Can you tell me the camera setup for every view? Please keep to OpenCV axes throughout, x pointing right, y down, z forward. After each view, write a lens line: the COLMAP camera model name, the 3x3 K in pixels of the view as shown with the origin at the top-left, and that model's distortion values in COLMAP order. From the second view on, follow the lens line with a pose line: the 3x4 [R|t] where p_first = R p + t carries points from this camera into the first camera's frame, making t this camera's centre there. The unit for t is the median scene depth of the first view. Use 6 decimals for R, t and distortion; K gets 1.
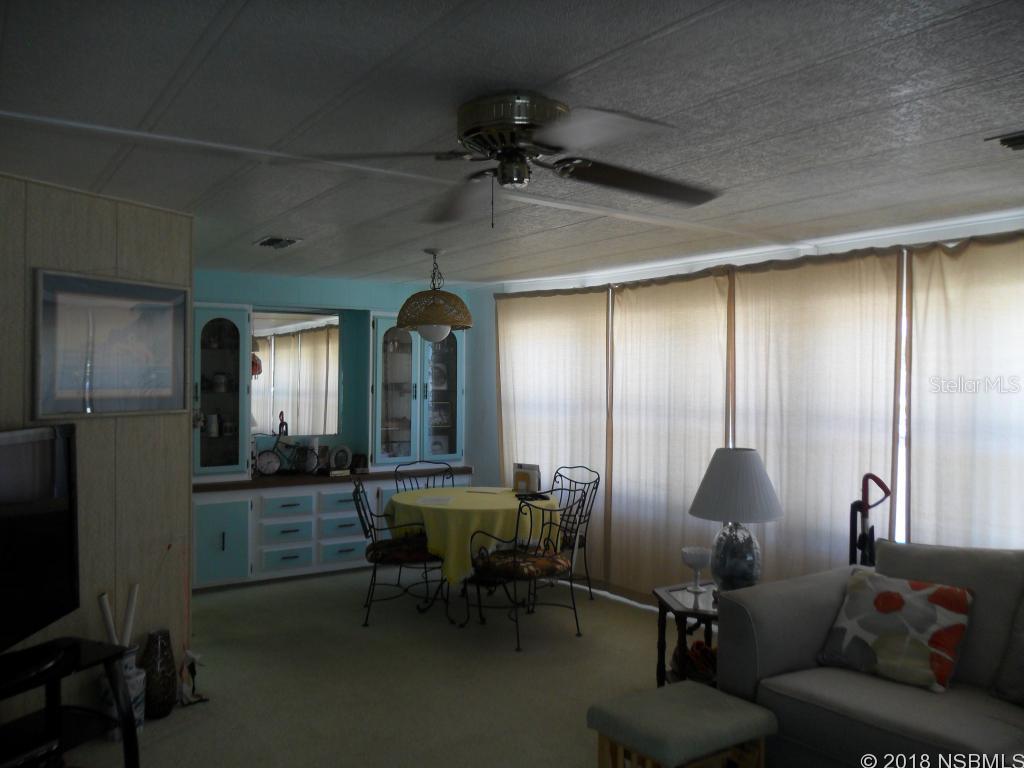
lens RADIAL K [[825.9, 0, 513.2], [0, 825.9, 343.8], [0, 0, 1]] dist [-0.036508, 0.003726]
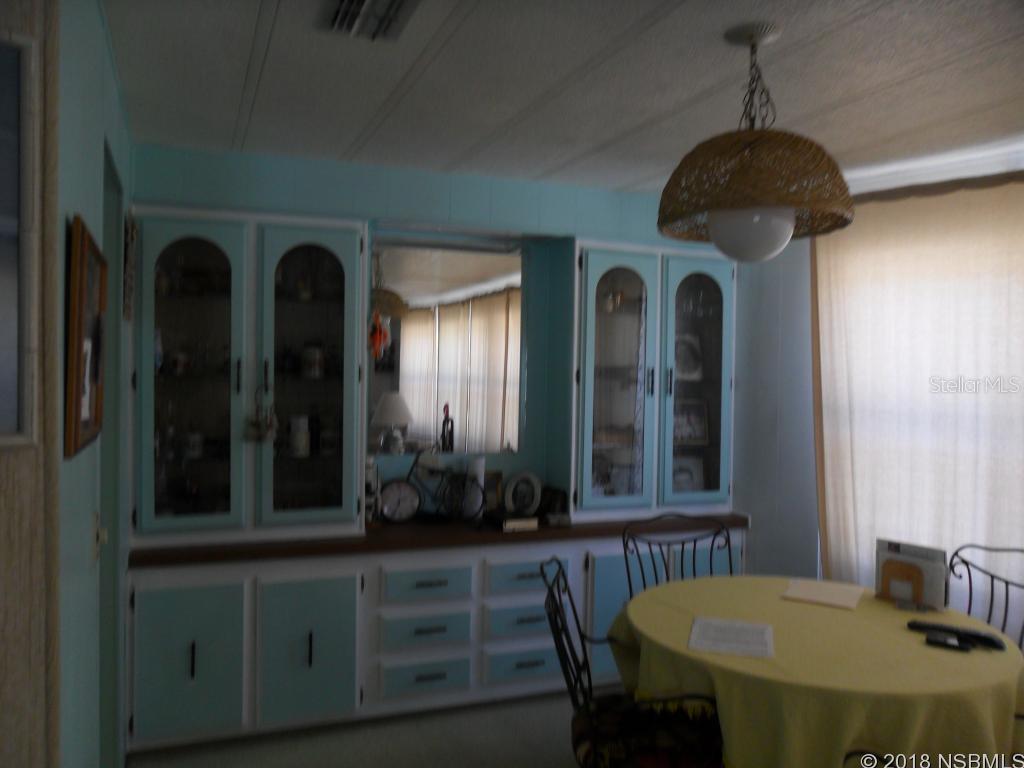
lens RADIAL K [[821.8, 0, 512.0], [0, 821.8, 365.7], [0, 0, 1]] dist [-0.034634, 0.013971]
pose [[0.975364, 0.015984, -0.220024, -0.100817], [-0.006851, 0.999085, 0.042209, 0.026373], [0.220497, -0.039662, 0.974581, 0.488568]]
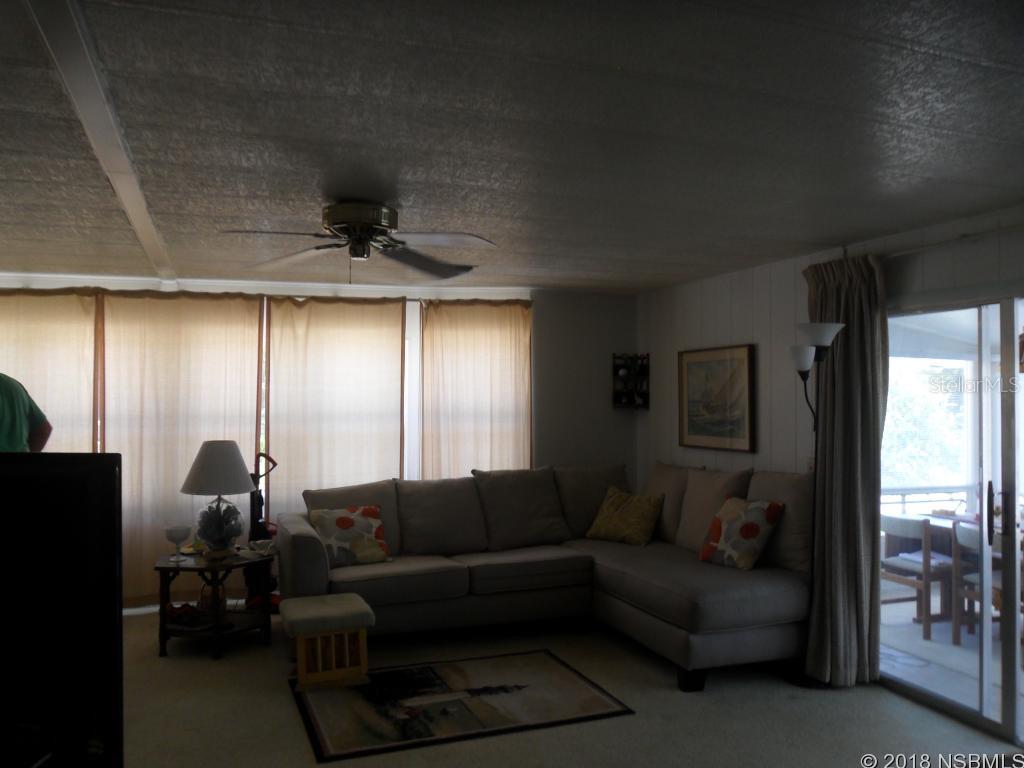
lens RADIAL K [[821.8, 0, 512.0], [0, 821.8, 365.7], [0, 0, 1]] dist [-0.034634, 0.013971]
pose [[0.256693, 0.012259, 0.966415, -0.550767], [-0.027953, 0.999595, -0.005255, 0.000594], [-0.966089, -0.025665, 0.256932, 0.138549]]
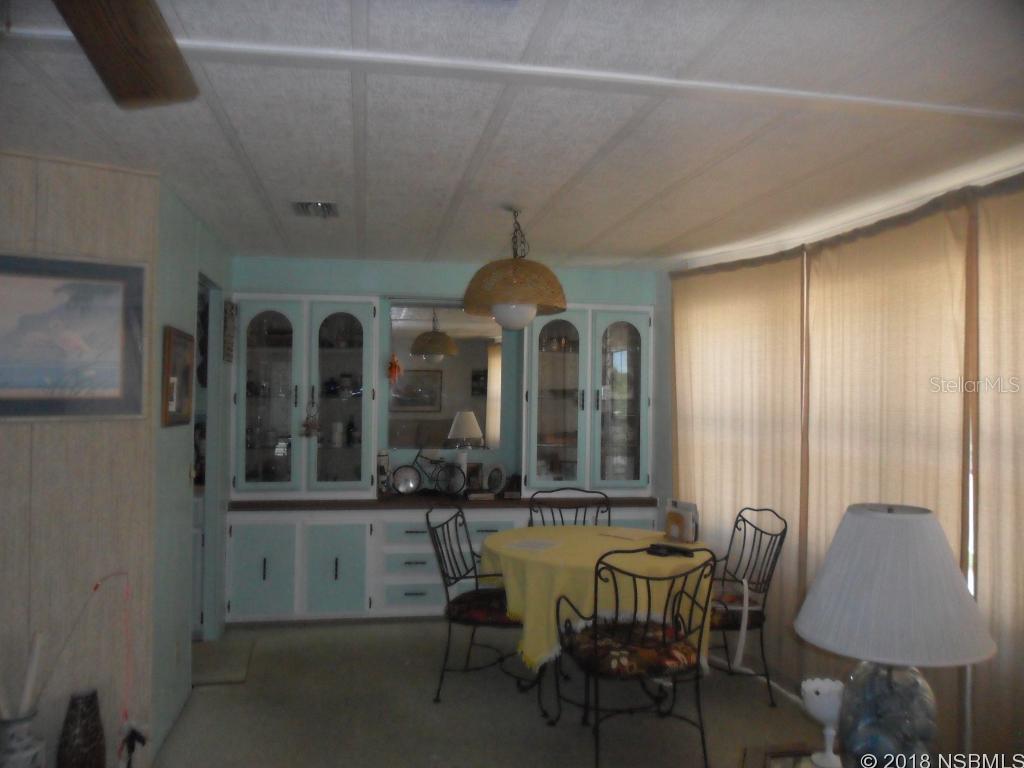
lens RADIAL K [[815.5, 0, 513.6], [0, 815.5, 355.6], [0, 0, 1]] dist [-0.010907, -0.006444]
pose [[0.913188, -0.008573, -0.407448, 0.166277], [0.006643, 0.999959, -0.006152, 0.021162], [0.407484, 0.002911, 0.913208, 0.279987]]
